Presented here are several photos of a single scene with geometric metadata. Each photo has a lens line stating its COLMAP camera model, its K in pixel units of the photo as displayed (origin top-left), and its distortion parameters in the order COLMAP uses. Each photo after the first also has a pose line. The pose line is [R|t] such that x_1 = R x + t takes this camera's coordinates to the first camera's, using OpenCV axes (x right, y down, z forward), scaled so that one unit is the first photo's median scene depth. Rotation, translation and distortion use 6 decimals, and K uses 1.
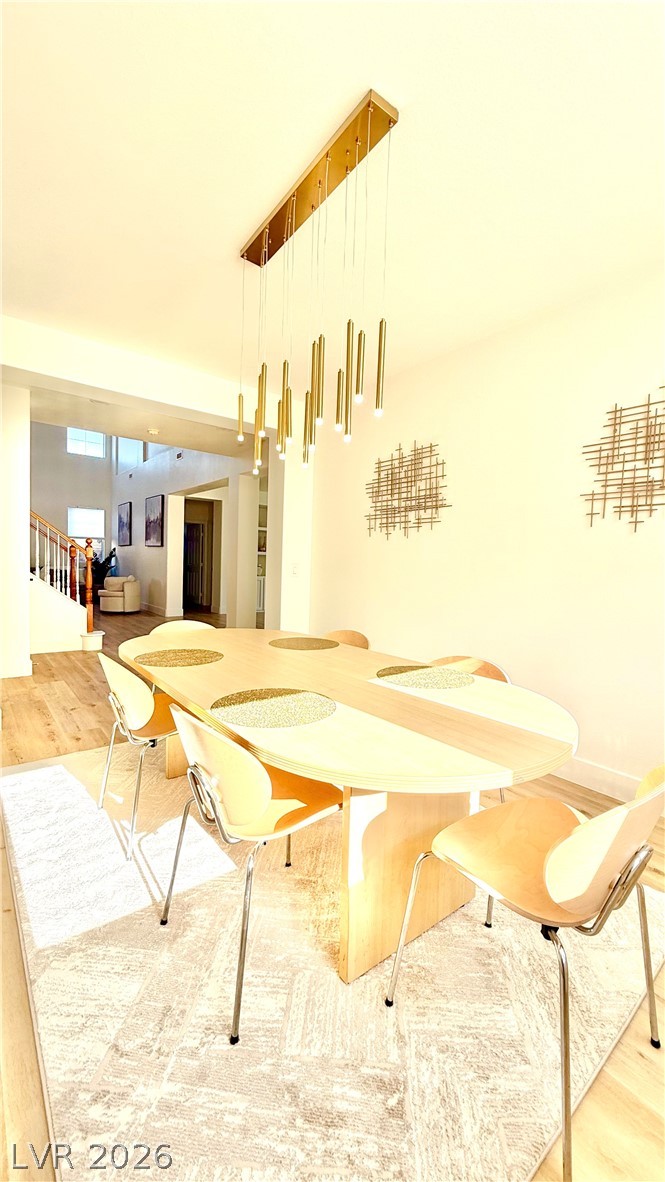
lens RADIAL K [[468.7, 0, 332.5], [0, 468.7, 591.0], [0, 0, 1]] dist [0.000950, 0.000243]
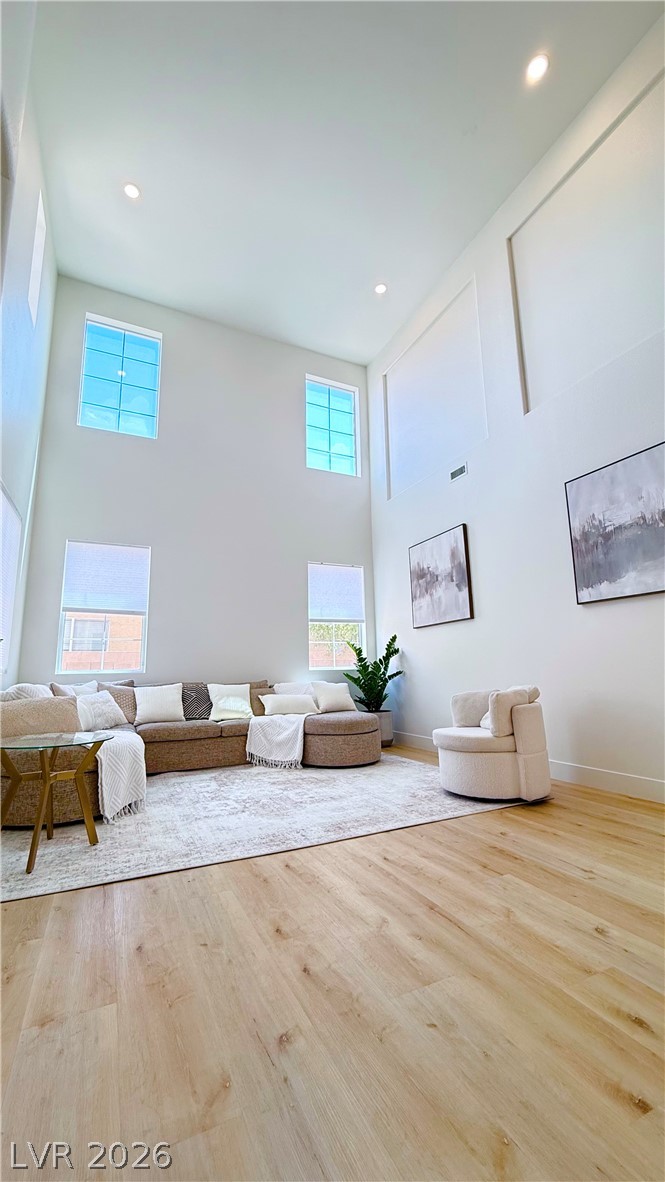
lens RADIAL K [[468.7, 0, 332.5], [0, 468.7, 591.0], [0, 0, 1]] dist [0.000950, 0.000243]
pose [[0.971583, -0.090777, -0.218602, -0.416565], [0.035536, 0.969010, -0.244452, -0.018840], [0.234018, 0.229737, 0.944699, 0.501806]]
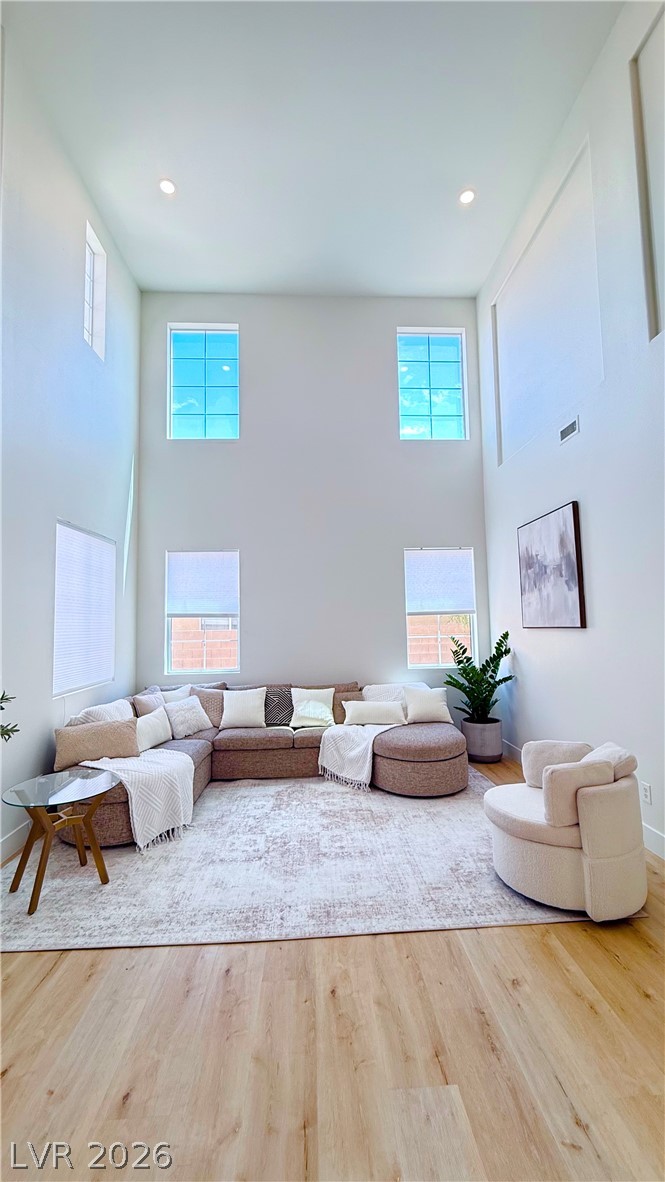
lens RADIAL K [[468.7, 0, 332.5], [0, 468.7, 591.0], [0, 0, 1]] dist [0.000950, 0.000243]
pose [[0.809449, -0.089778, -0.580287, -0.344193], [0.006361, 0.989525, -0.144220, -0.069782], [0.587156, 0.113047, 0.801541, 0.567814]]
